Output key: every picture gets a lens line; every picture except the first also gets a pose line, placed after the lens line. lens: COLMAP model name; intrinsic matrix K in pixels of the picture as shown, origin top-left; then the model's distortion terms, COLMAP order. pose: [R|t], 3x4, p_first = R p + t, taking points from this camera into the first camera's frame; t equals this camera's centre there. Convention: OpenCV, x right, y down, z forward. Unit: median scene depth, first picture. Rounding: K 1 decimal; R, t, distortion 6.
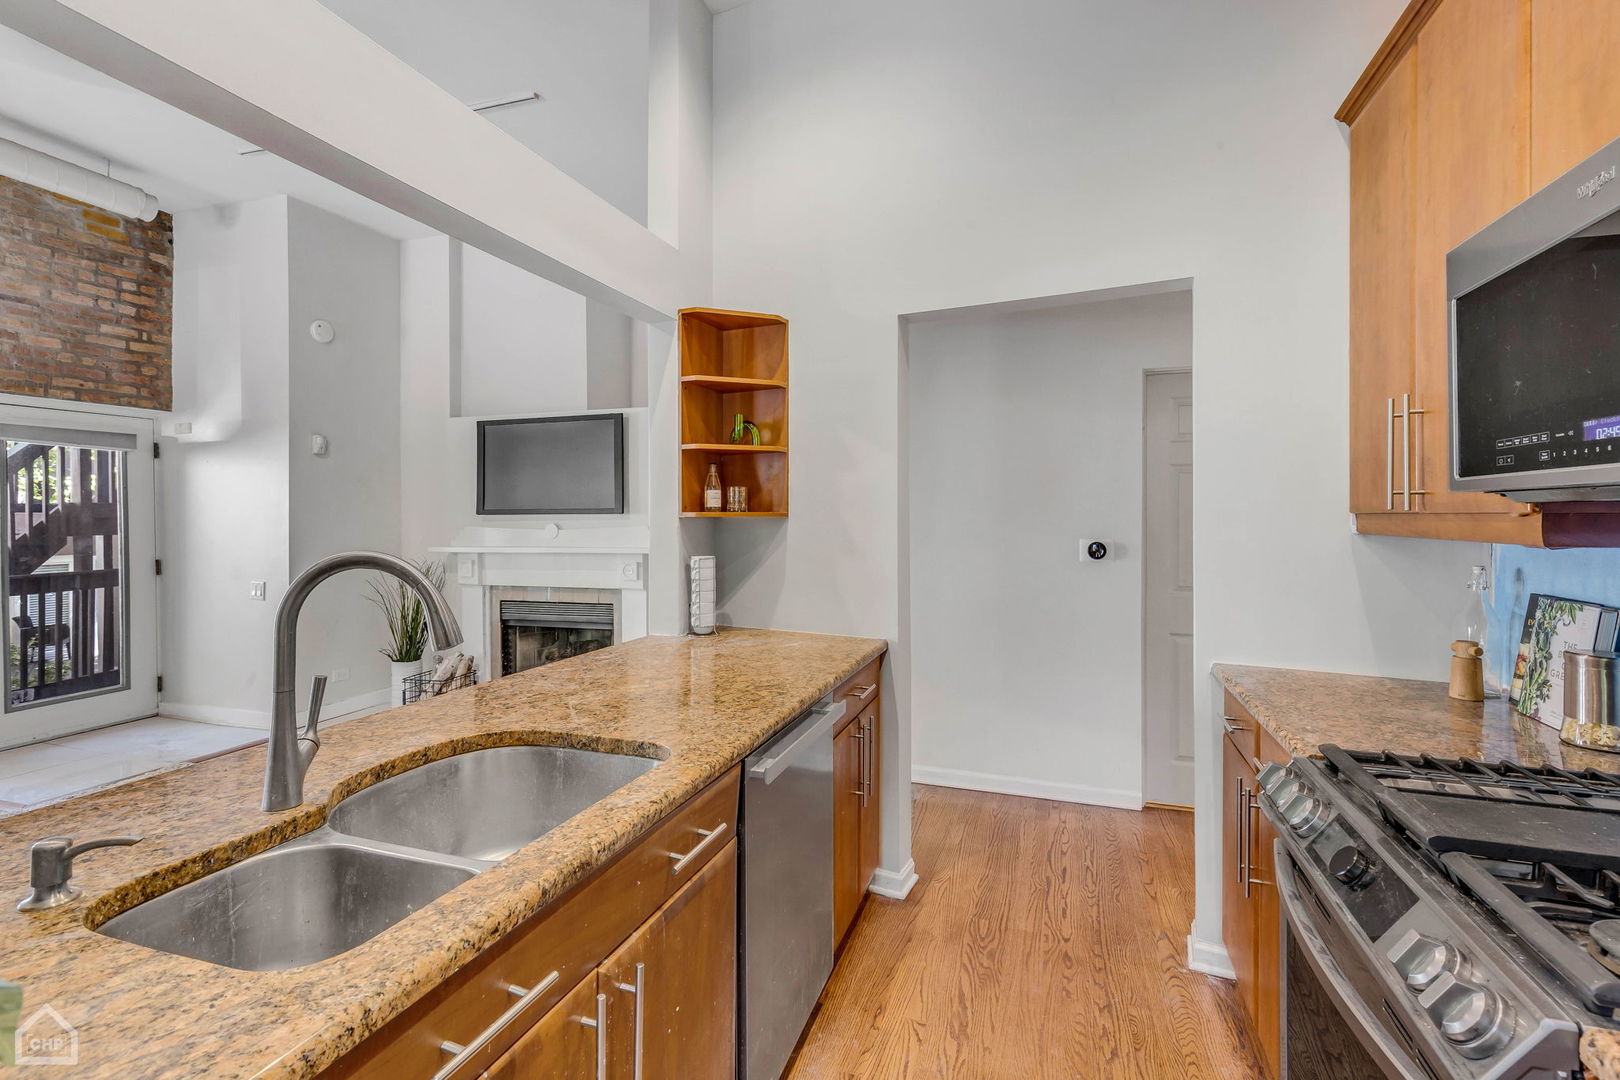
lens RADIAL K [[742.9, 0, 799.9], [0, 742.9, 557.7], [0, 0, 1]] dist [0.005431, -0.001301]
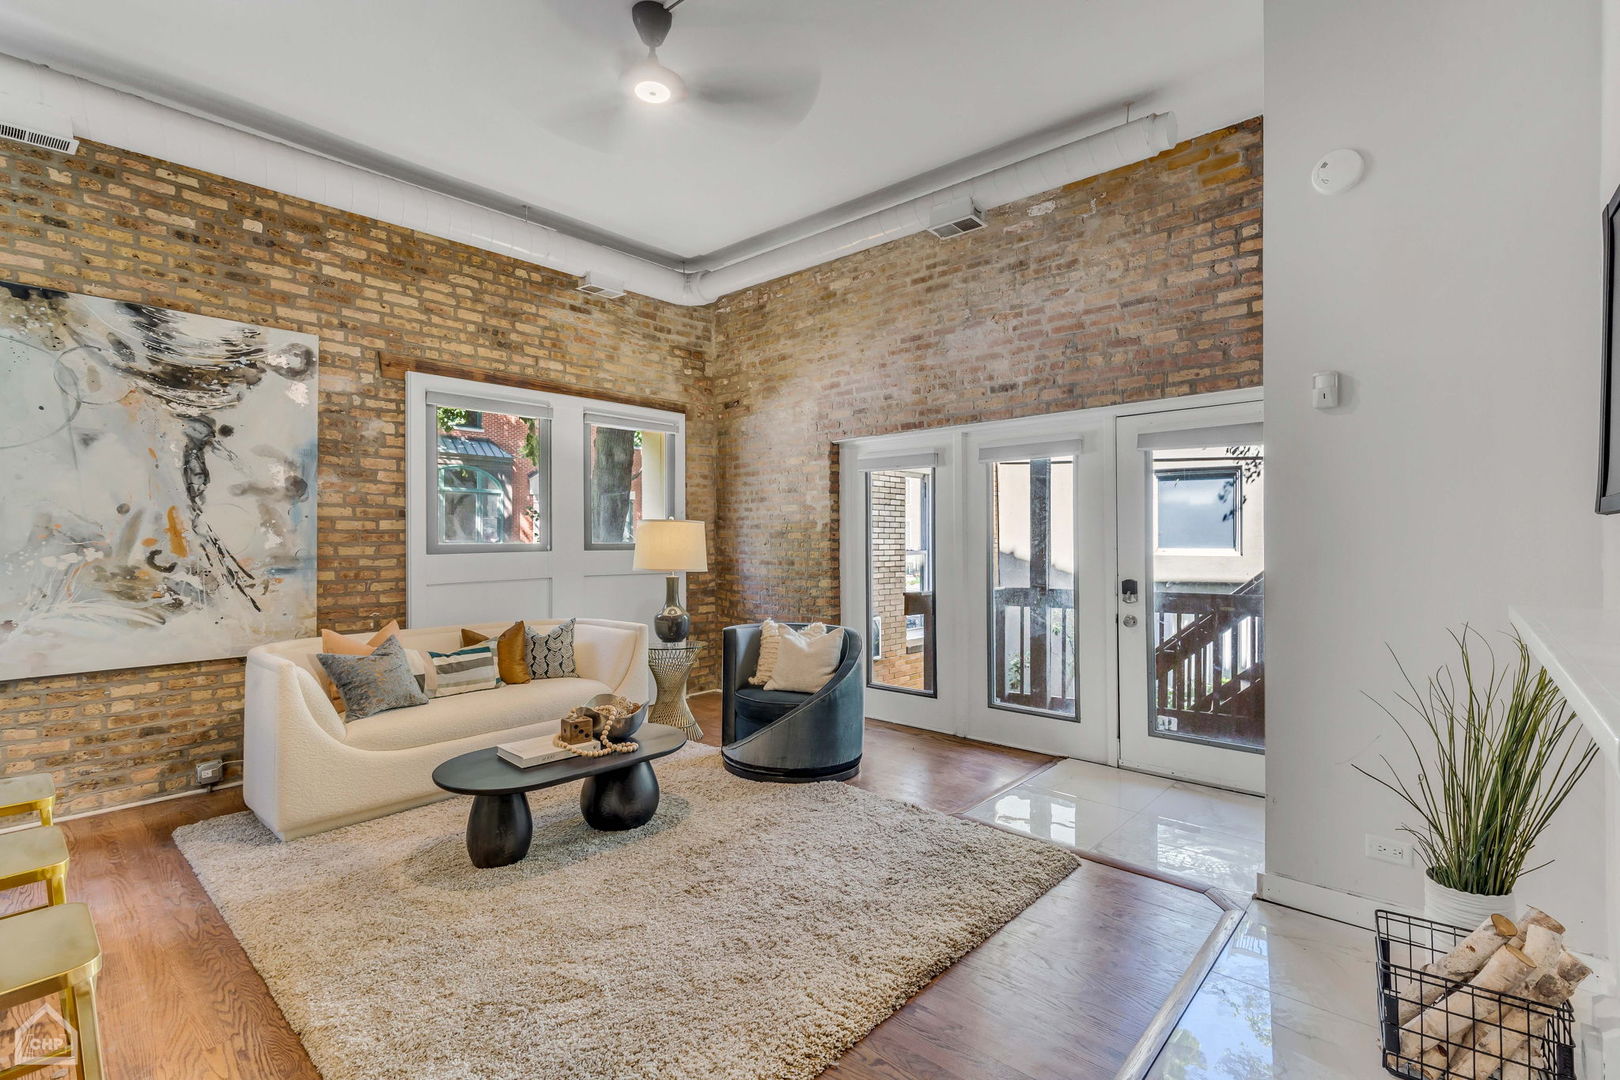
lens RADIAL K [[731.7, 0, 818.3], [0, 731.7, 541.9], [0, 0, 1]] dist [0.001490, -0.001148]
pose [[-0.379086, 0.001678, -0.925360, -0.030536], [-0.054526, 0.998220, 0.024147, -0.038129], [0.923754, 0.059610, -0.378320, 0.927298]]
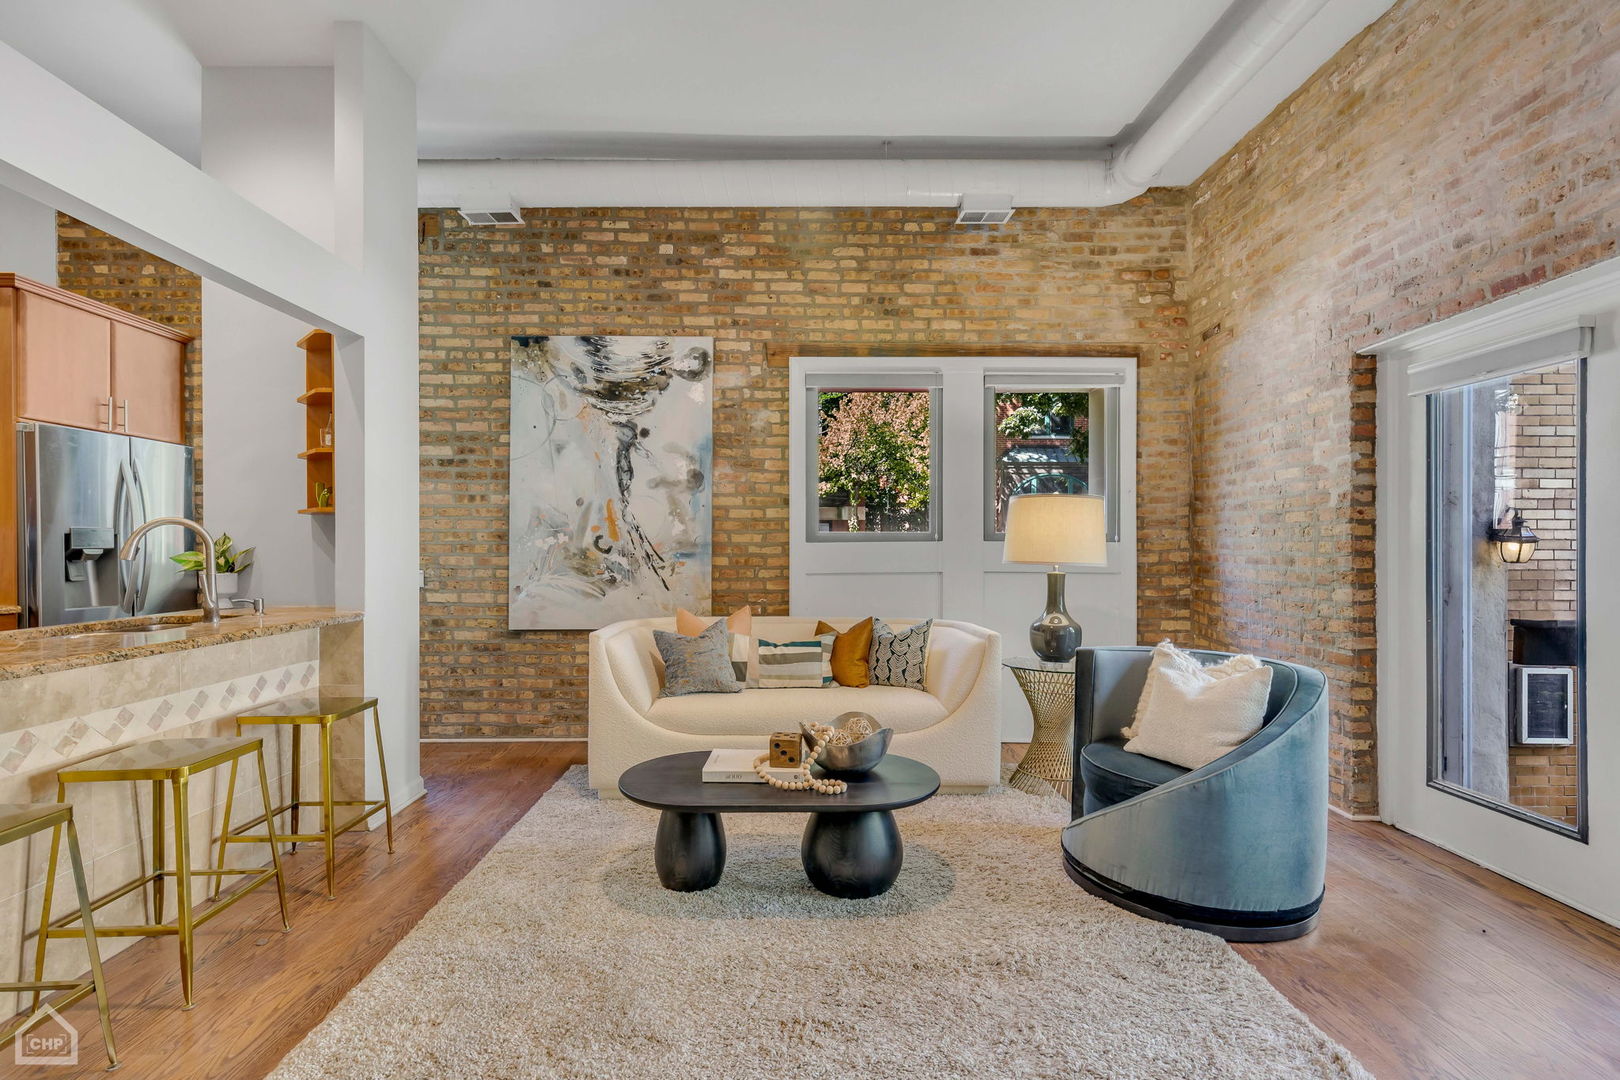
lens RADIAL K [[742.9, 0, 799.9], [0, 742.9, 557.7], [0, 0, 1]] dist [0.005431, -0.001301]
pose [[-0.937964, -0.000809, -0.346731, -0.416560], [-0.024782, 0.997596, 0.064711, -0.010472], [0.345845, 0.069290, -0.935730, 0.982506]]
